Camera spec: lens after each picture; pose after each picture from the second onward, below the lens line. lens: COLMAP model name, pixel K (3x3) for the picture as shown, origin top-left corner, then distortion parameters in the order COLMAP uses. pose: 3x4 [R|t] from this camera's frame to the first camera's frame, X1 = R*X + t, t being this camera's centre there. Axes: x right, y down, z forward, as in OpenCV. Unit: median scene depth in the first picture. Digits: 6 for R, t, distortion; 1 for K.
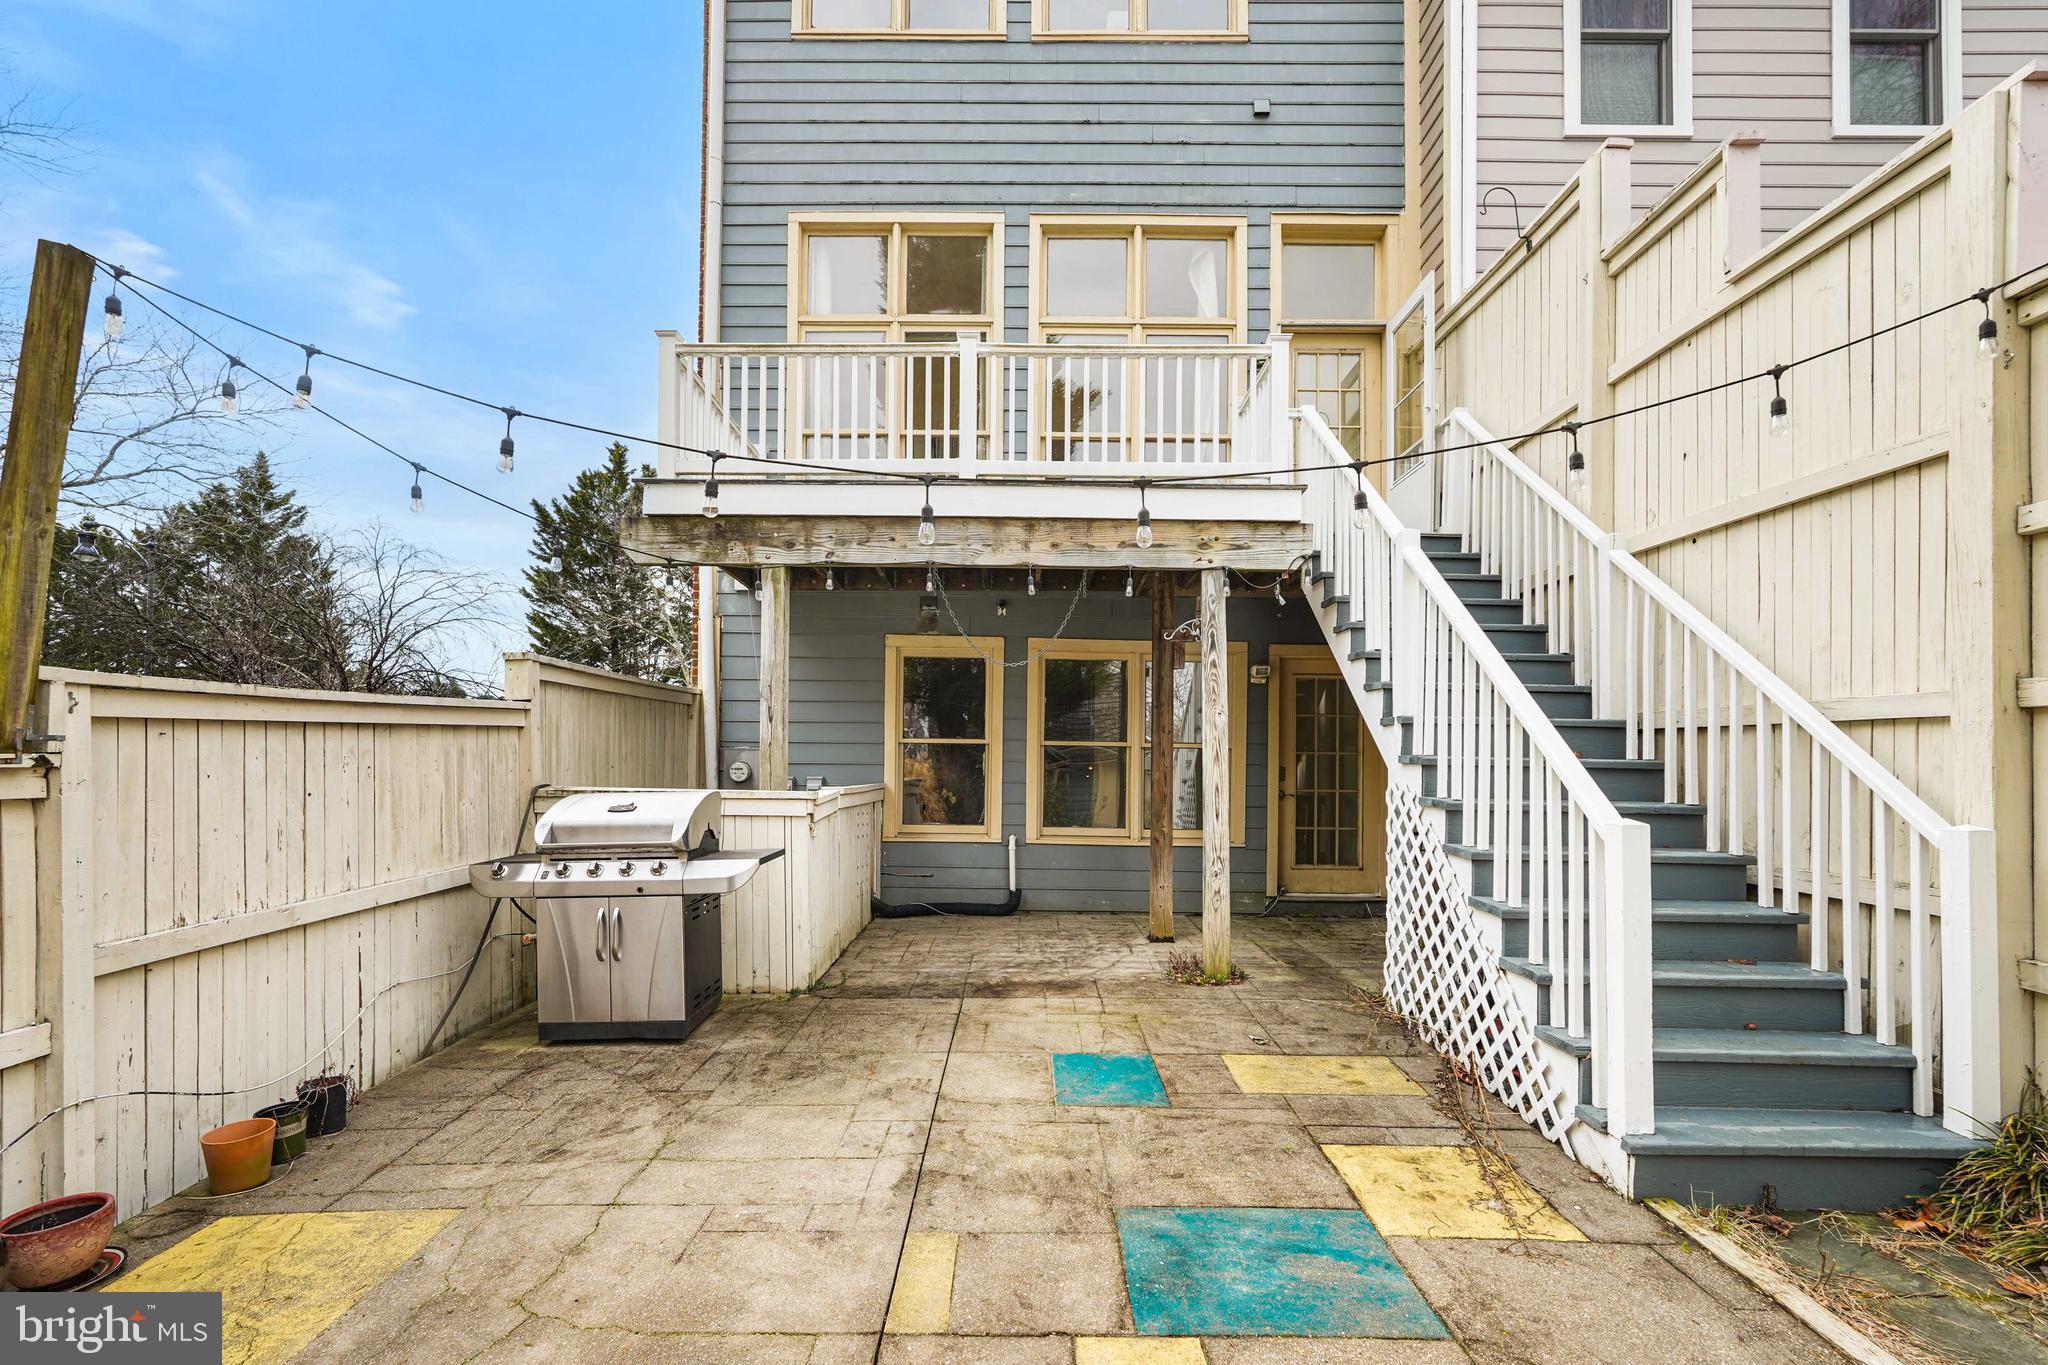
lens RADIAL K [[915.0, 0, 1009.5], [0, 915.0, 762.0], [0, 0, 1]] dist [0.000400, 0.000682]
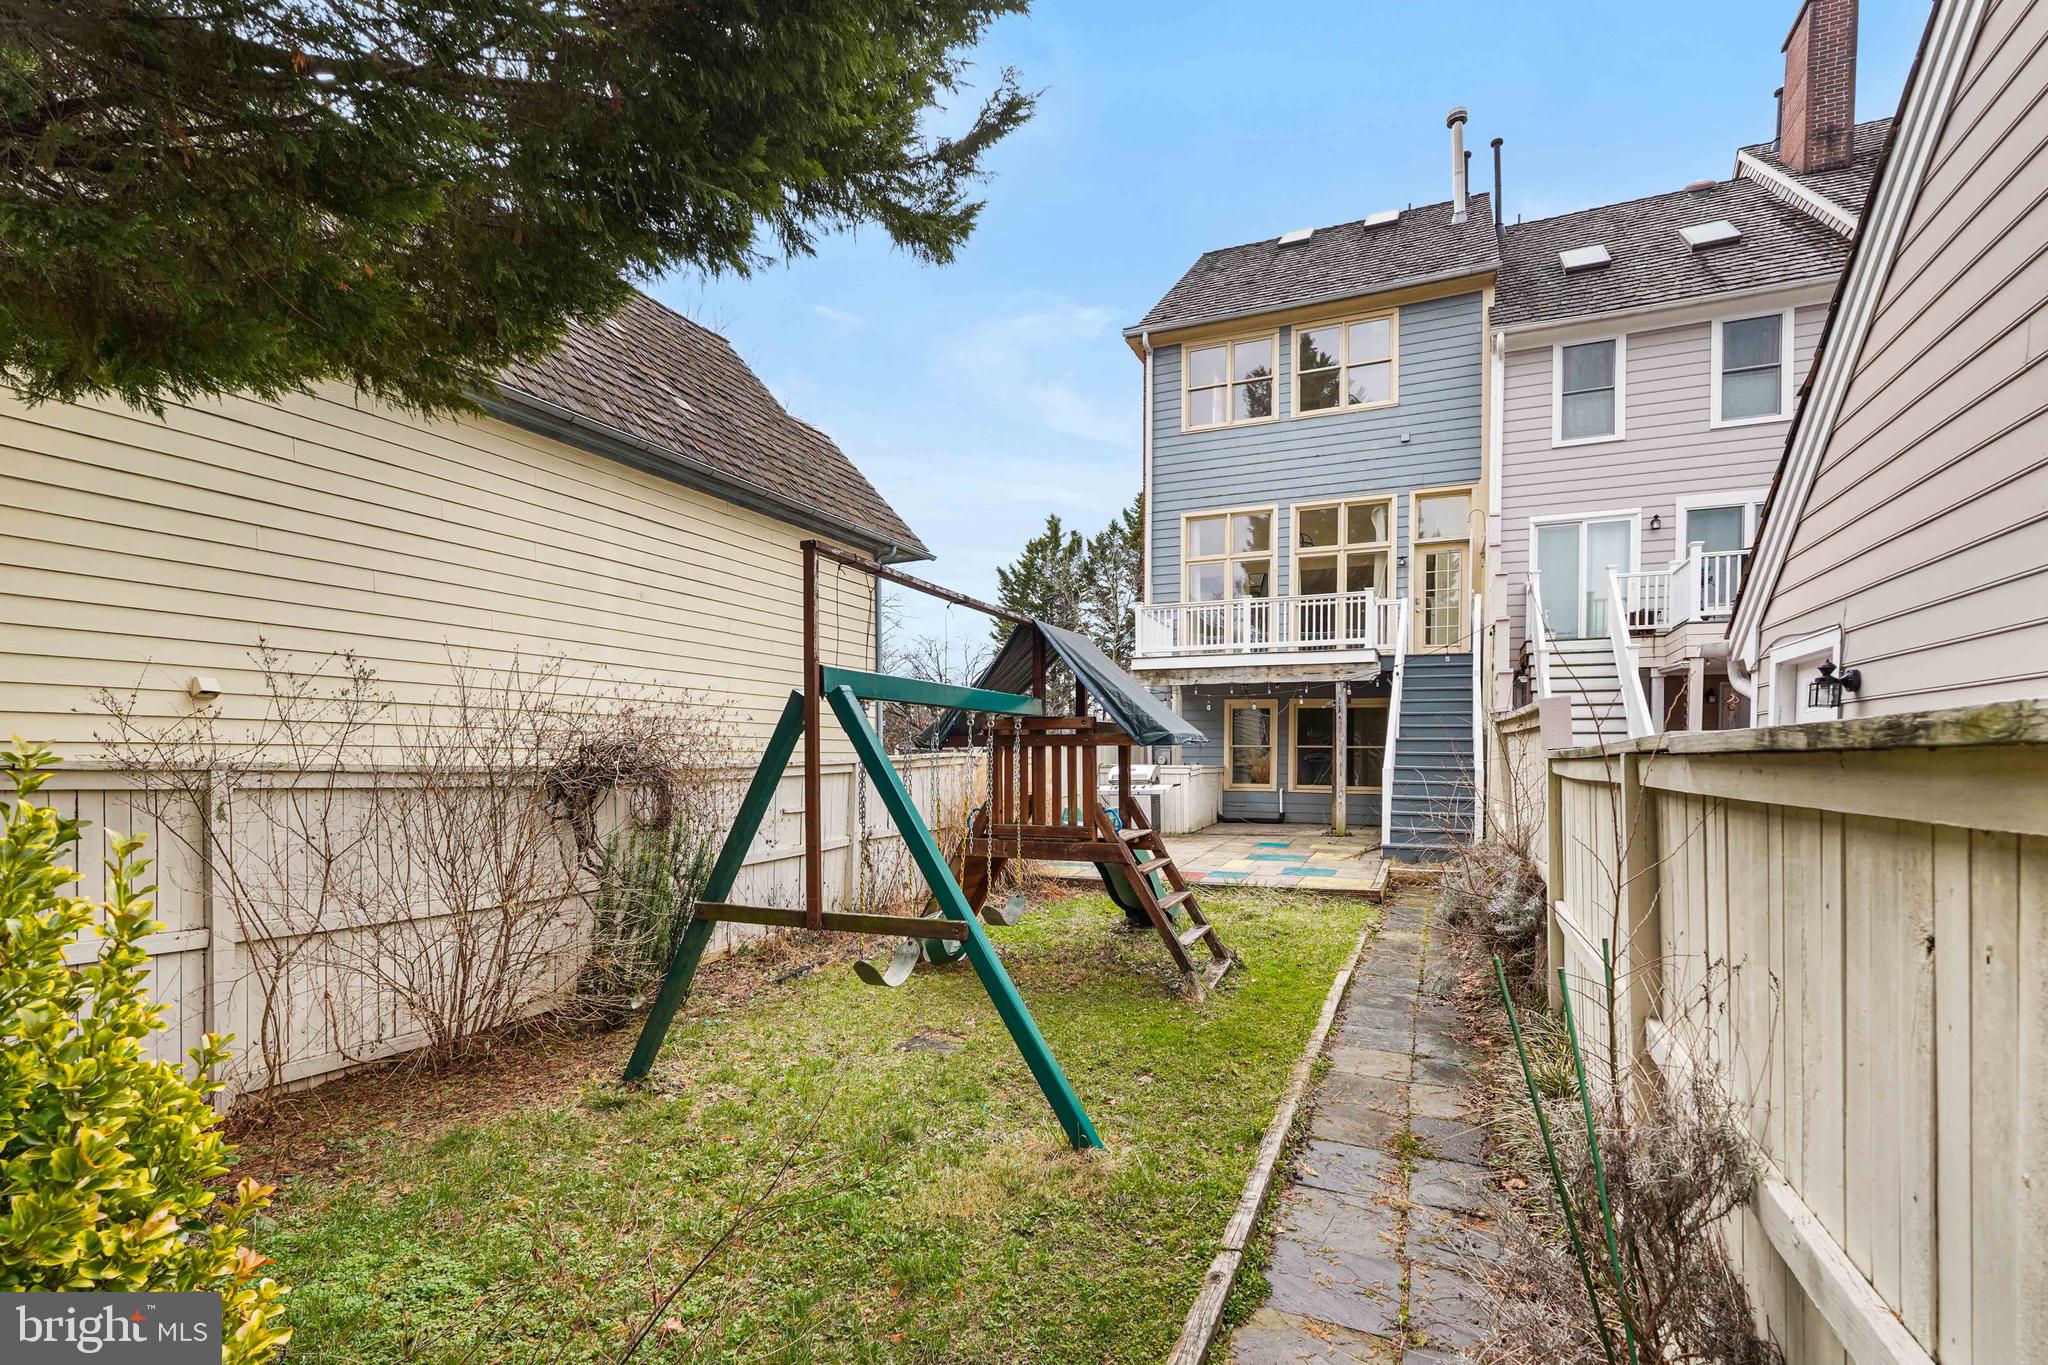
lens RADIAL K [[915.0, 0, 1044.5], [0, 915.0, 758.1], [0, 0, 1]] dist [0.000400, 0.000682]
pose [[0.925335, -0.007542, -0.379076, 0.306749], [0.007129, 0.999971, -0.002494, 0.007542], [0.379084, -0.000395, 0.925362, -1.249780]]
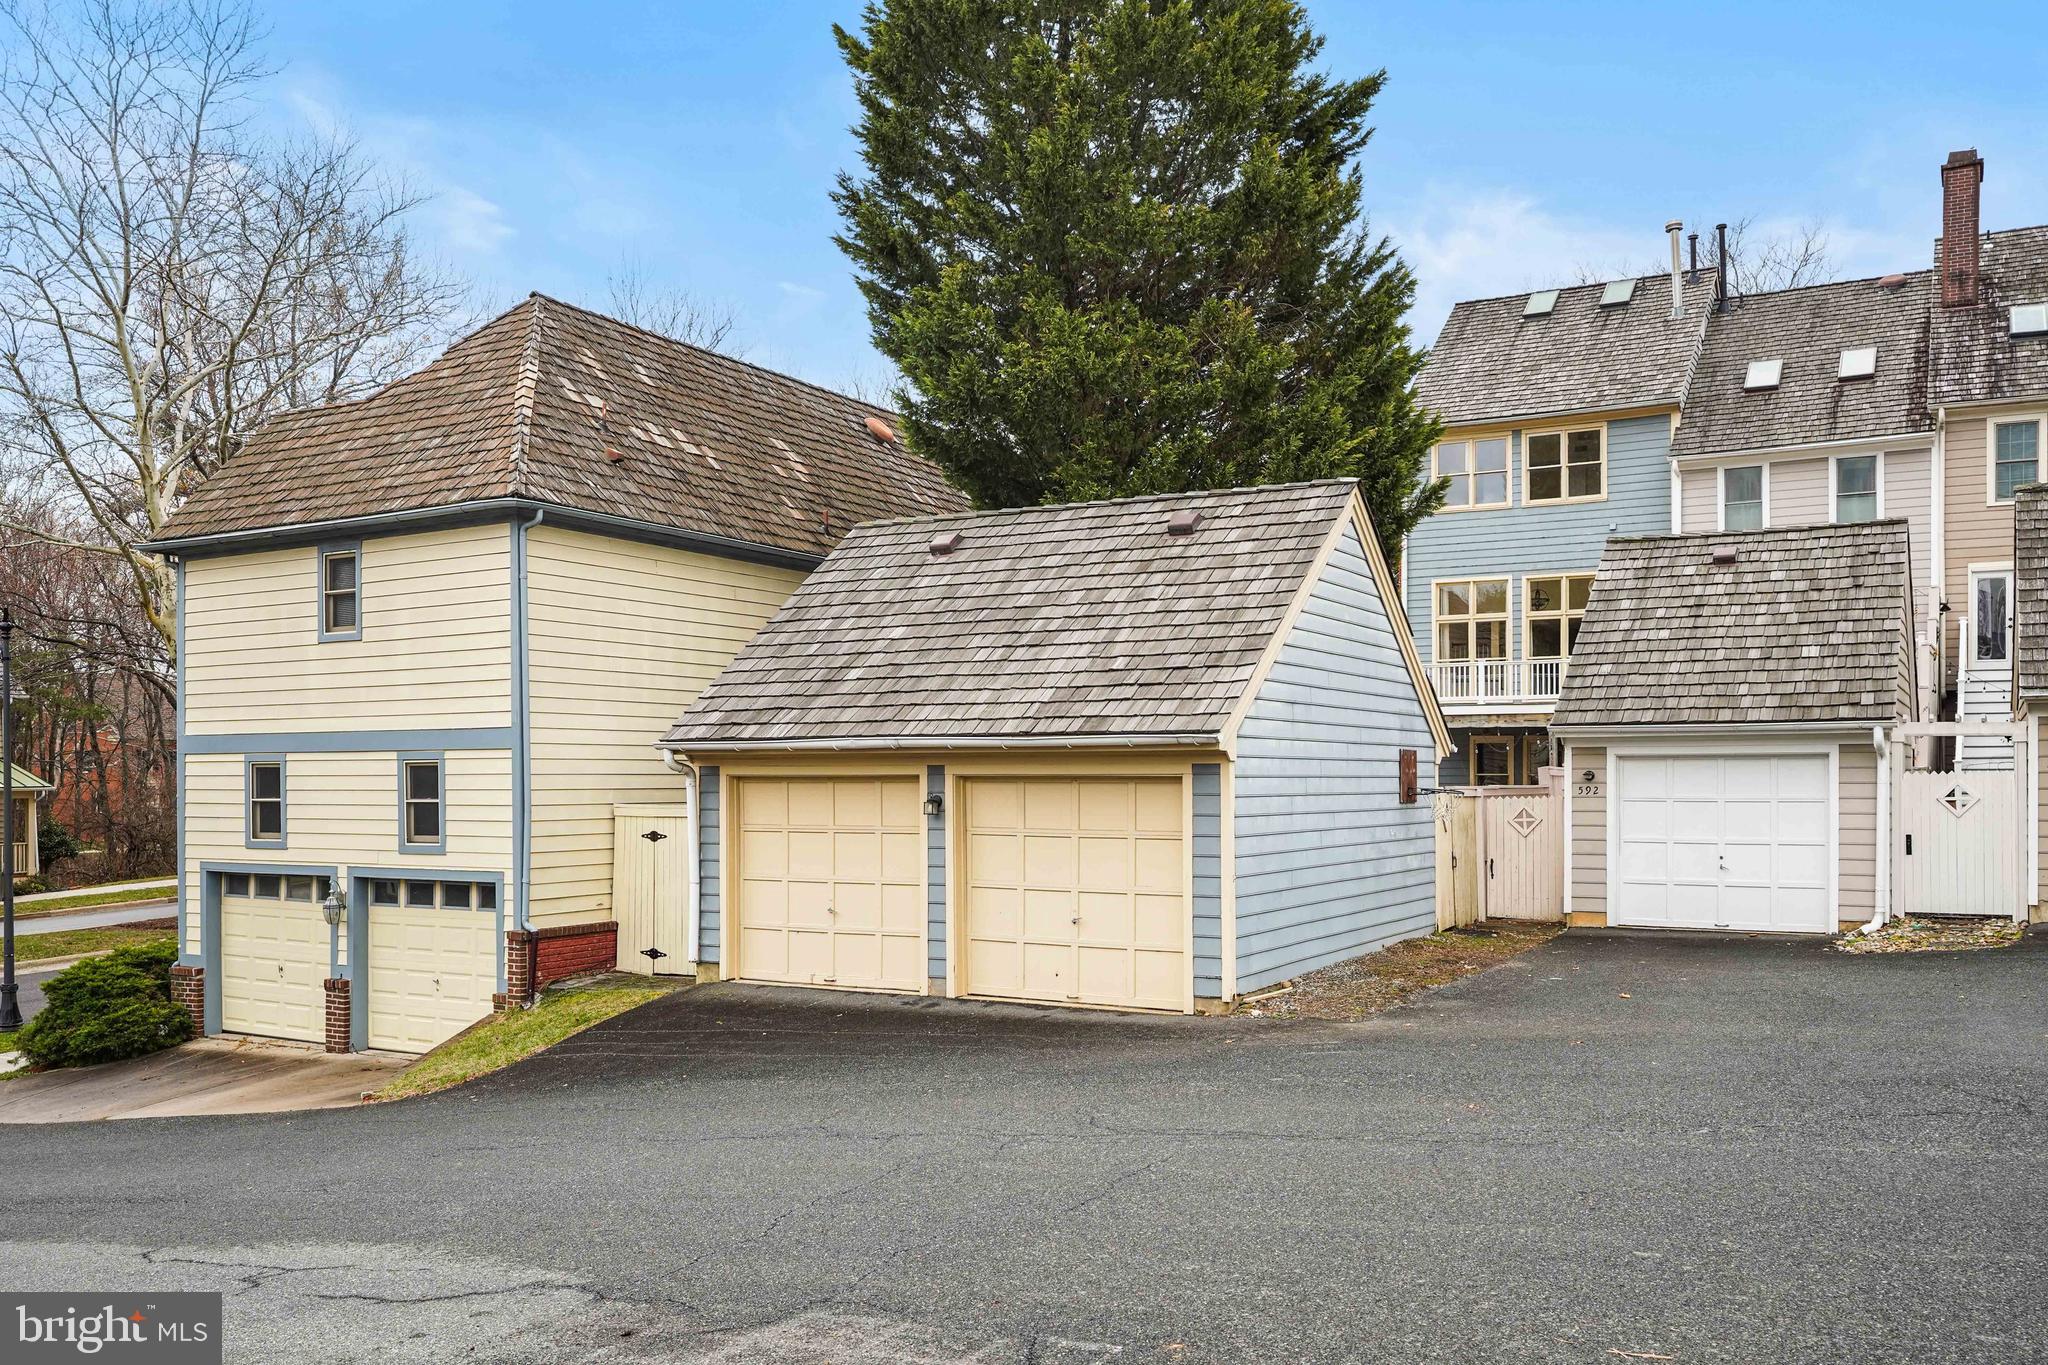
lens RADIAL K [[1699.6, 0, 1030.5], [0, 1699.6, 701.1], [0, 0, 1]] dist [-0.004334, -0.006279]
pose [[0.877017, -0.034363, -0.479229, 1.138578], [0.007537, 0.998300, -0.057790, 0.038765], [0.480400, 0.047071, 0.875785, -4.041459]]
